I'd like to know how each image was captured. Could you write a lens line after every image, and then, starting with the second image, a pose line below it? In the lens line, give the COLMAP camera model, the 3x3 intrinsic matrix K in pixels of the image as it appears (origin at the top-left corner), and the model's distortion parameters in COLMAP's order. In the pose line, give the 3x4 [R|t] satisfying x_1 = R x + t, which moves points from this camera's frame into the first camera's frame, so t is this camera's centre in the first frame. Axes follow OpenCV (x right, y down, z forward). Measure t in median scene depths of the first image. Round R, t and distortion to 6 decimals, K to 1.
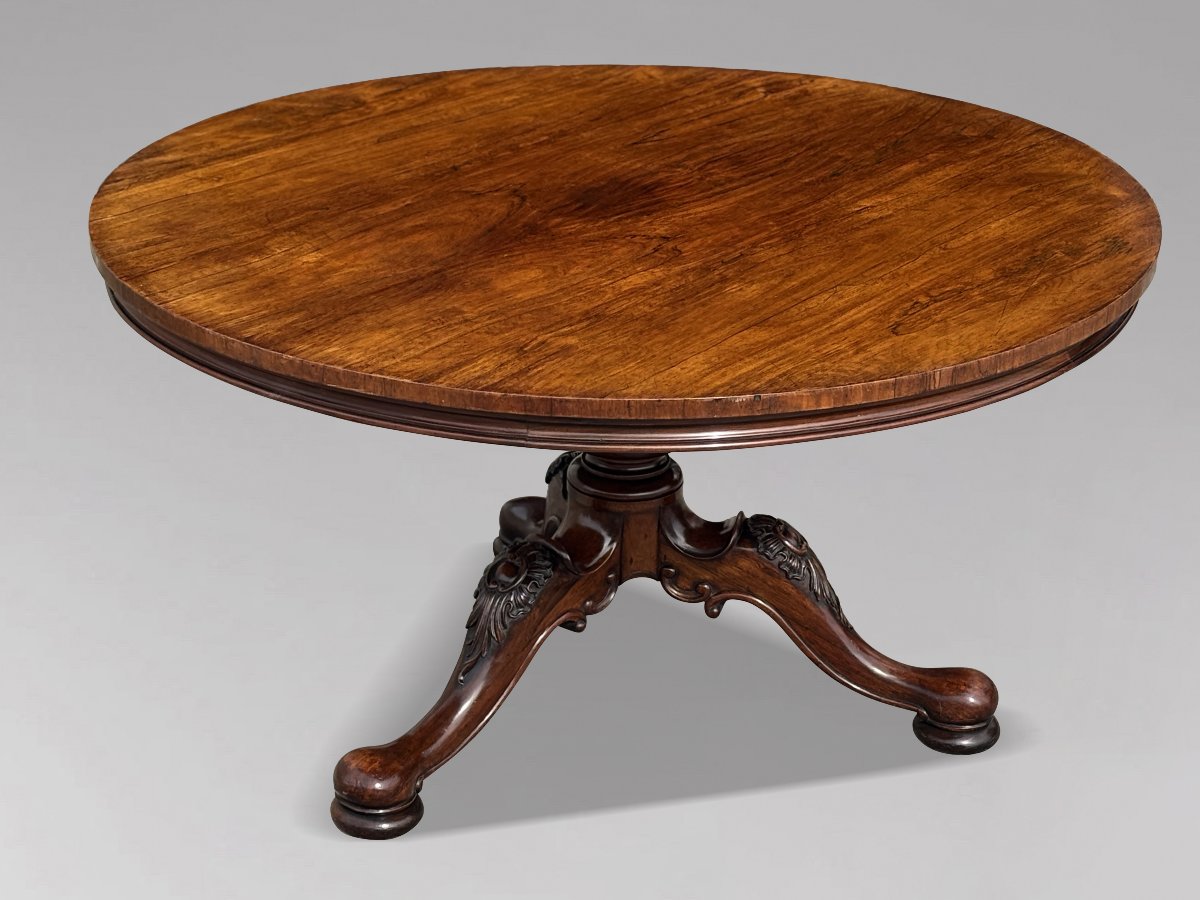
lens RADIAL K [[2719.7, 0, 611.2], [0, 2719.7, 450.8], [0, 0, 1]] dist [0.185532, 0.000000]
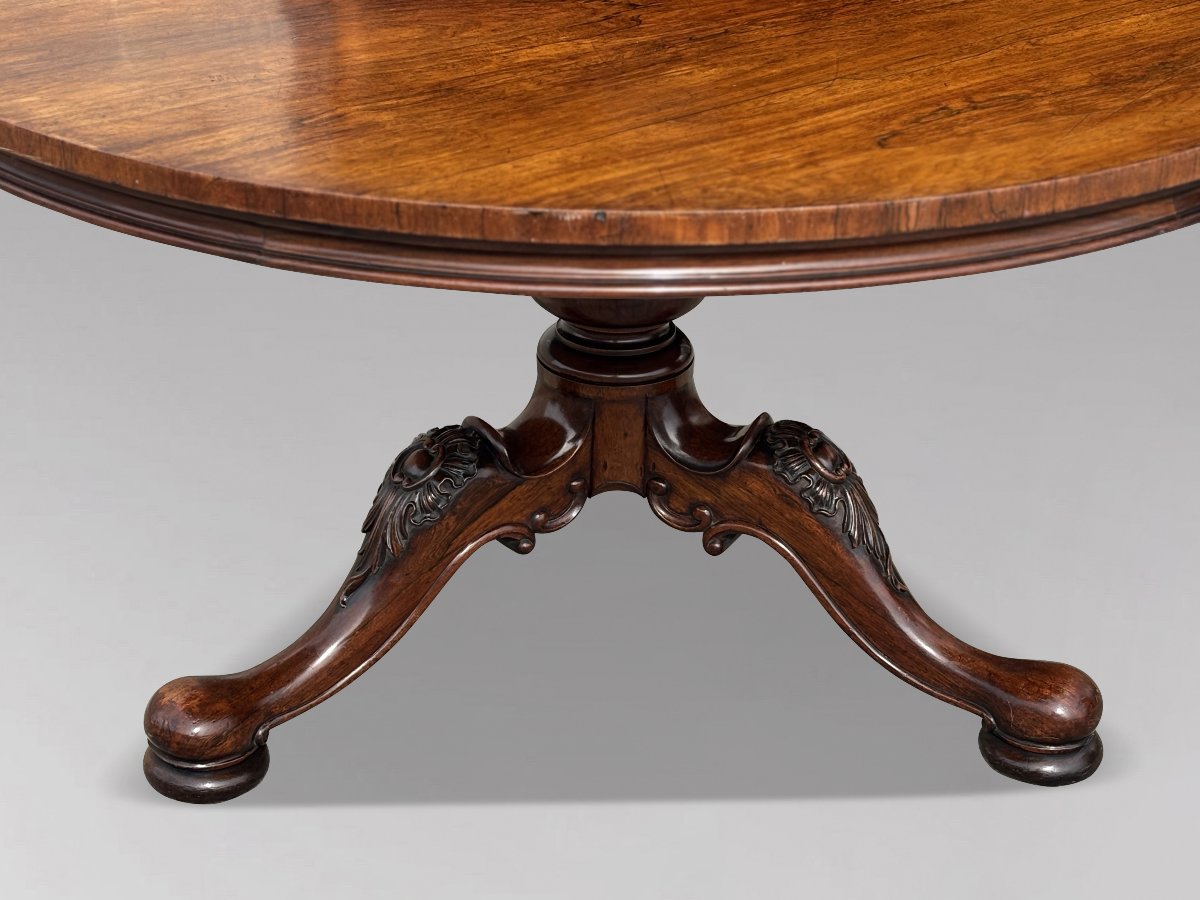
lens RADIAL K [[2377.1, 0, 590.3], [0, 2377.1, 445.7], [0, 0, 1]] dist [0.148087, 0.000000]
pose [[0.972160, 0.100611, -0.211618, 0.143348], [-0.093794, 0.994704, 0.042035, 0.008633], [0.214727, -0.021016, 0.976448, 0.383022]]
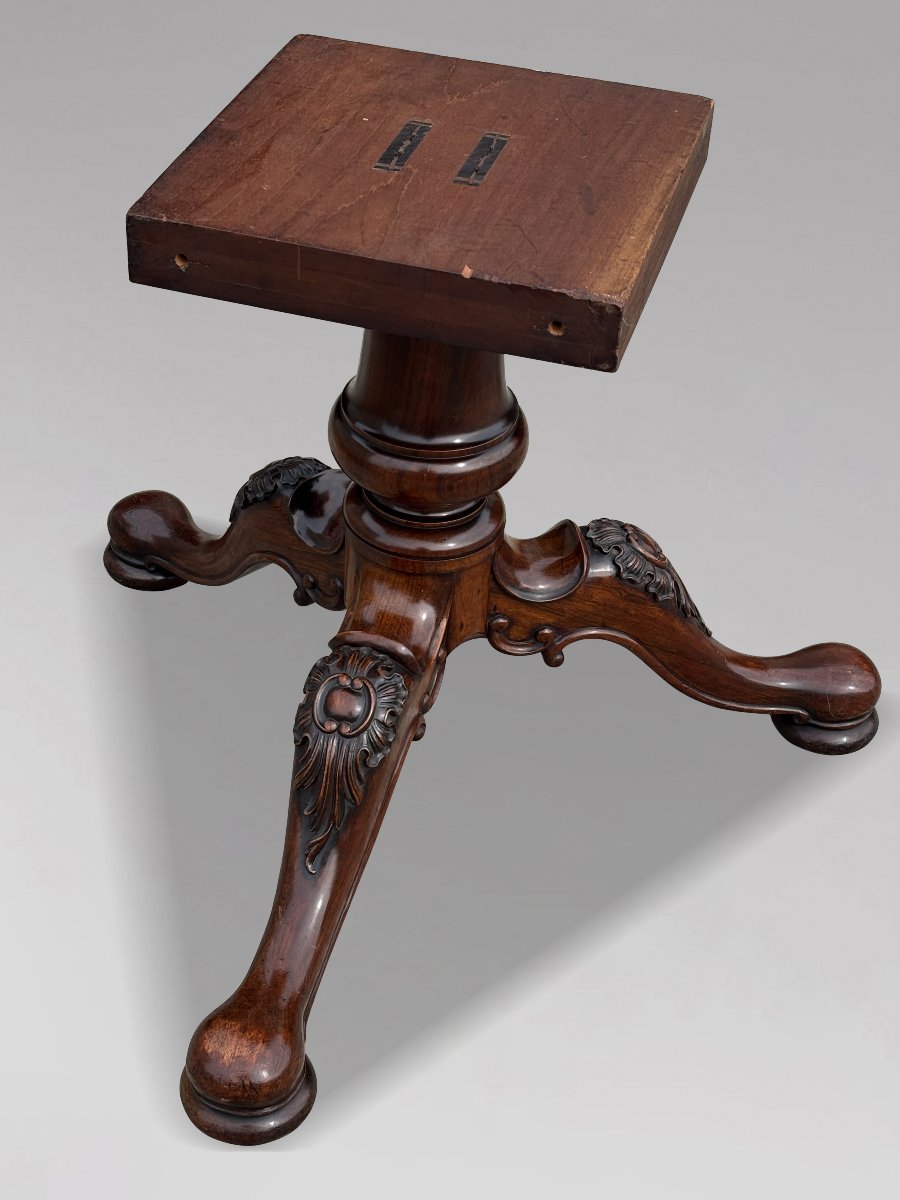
lens RADIAL K [[1911.8, 0, 449.8], [0, 1911.8, 600.5], [0, 0, 1]] dist [0.187103, 0.000000]
pose [[0.904679, -0.231476, 0.357737, -0.182396], [0.134585, 0.951824, 0.275532, -0.110887], [-0.404281, -0.201122, 0.892248, 0.563631]]
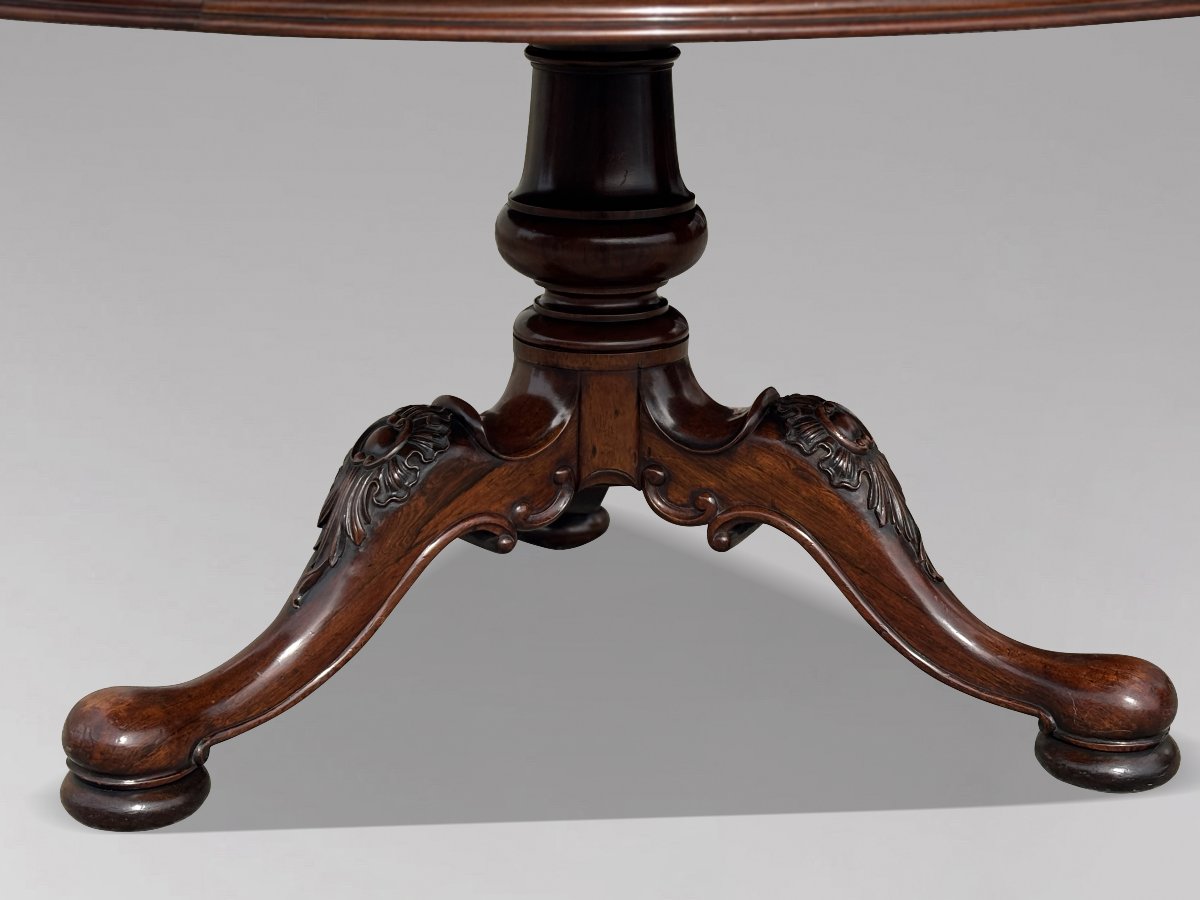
lens RADIAL K [[2377.1, 0, 600.4], [0, 2377.1, 448.3], [0, 0, 1]] dist [0.148087, 0.000000]
pose [[0.979560, 0.038383, -0.197457, 0.124407], [-0.066209, 0.988451, -0.136312, 0.120533], [0.189945, 0.146600, 0.970788, 0.464628]]
